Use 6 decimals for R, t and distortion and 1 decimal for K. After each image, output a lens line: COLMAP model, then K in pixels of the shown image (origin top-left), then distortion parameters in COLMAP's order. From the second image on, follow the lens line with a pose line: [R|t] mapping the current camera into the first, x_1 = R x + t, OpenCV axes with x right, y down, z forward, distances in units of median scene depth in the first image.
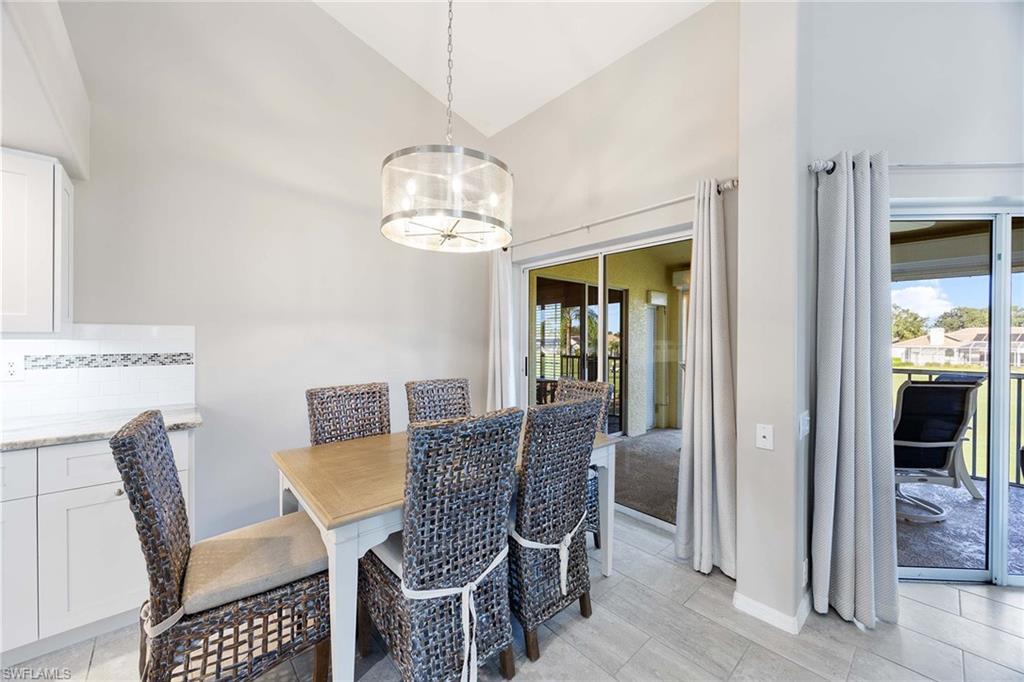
lens RADIAL K [[393.7, 0, 505.3], [0, 393.7, 341.6], [0, 0, 1]] dist [-0.004504, 0.000871]
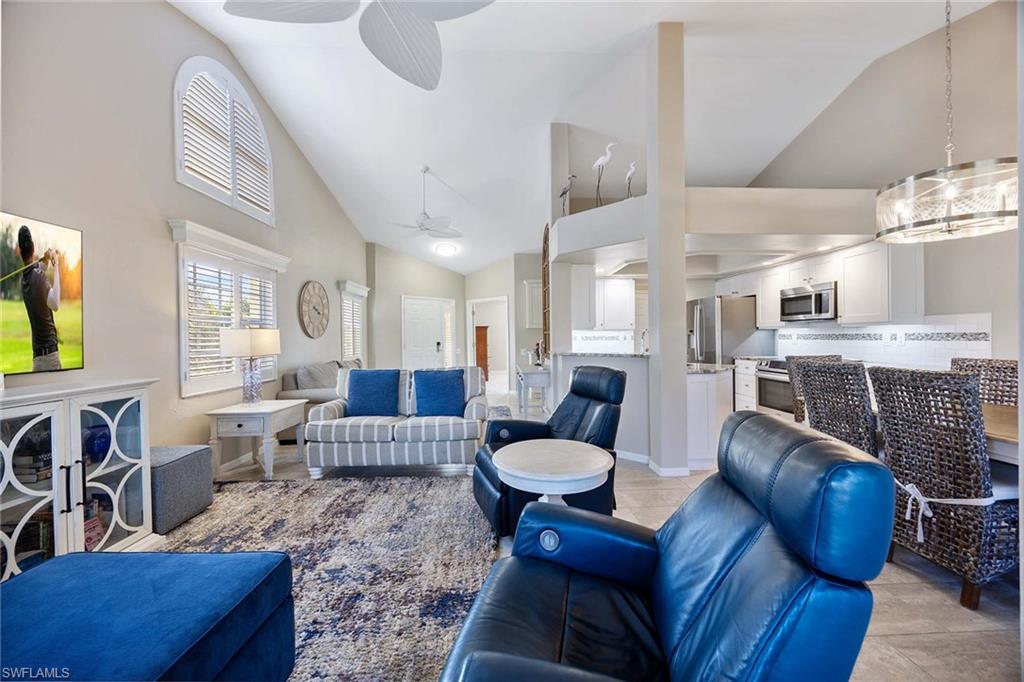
lens RADIAL K [[393.7, 0, 508.5], [0, 393.7, 333.2], [0, 0, 1]] dist [-0.004504, 0.000871]
pose [[-0.651966, 0.001492, -0.758247, 1.436505], [0.003963, 0.999991, -0.001440, 0.026902], [0.758238, -0.003944, -0.651966, 0.669573]]
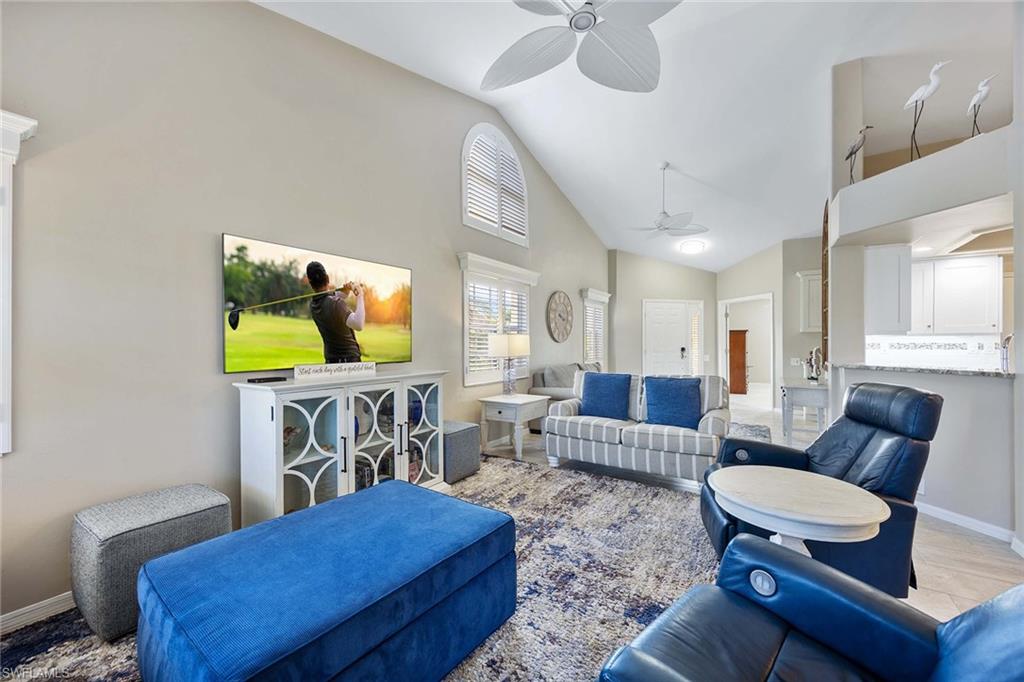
lens RADIAL K [[393.7, 0, 500.6], [0, 393.7, 338.0], [0, 0, 1]] dist [-0.004504, 0.000871]
pose [[-0.973433, 0.000342, -0.228974, 1.387892], [0.000913, 0.999997, -0.002385, 0.023807], [0.228972, -0.002530, -0.973430, 0.750774]]
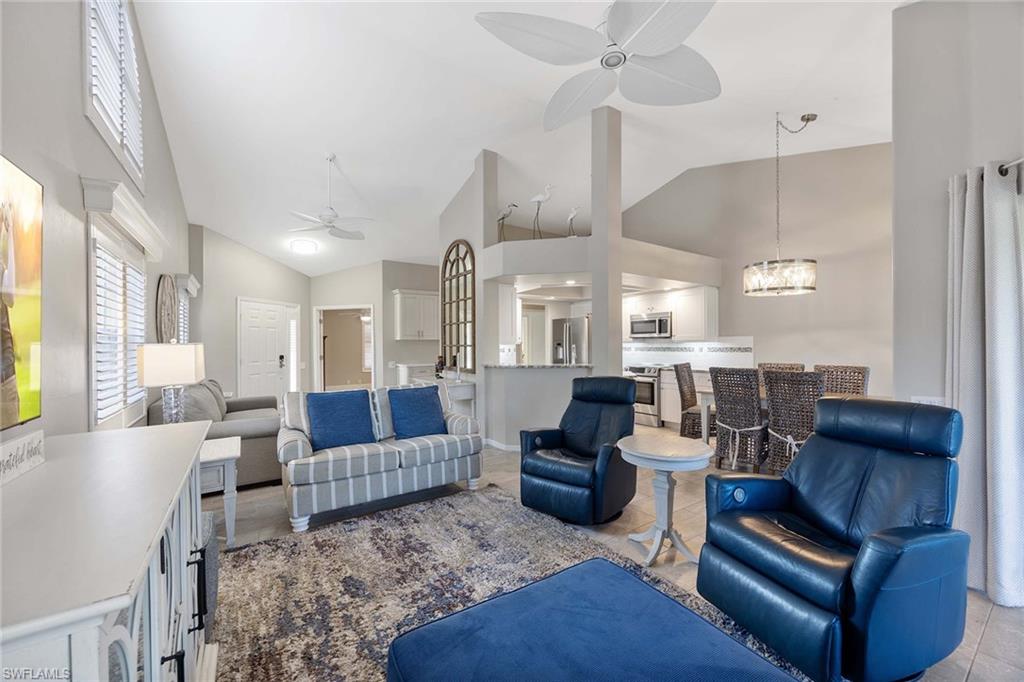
lens RADIAL K [[393.7, 0, 520.3], [0, 393.7, 341.6], [0, 0, 1]] dist [-0.004504, 0.000871]
pose [[-0.142315, -0.000827, -0.989821, 1.928433], [0.000622, 0.999999, -0.000925, -0.009445], [0.989821, -0.000747, -0.142315, -0.093172]]
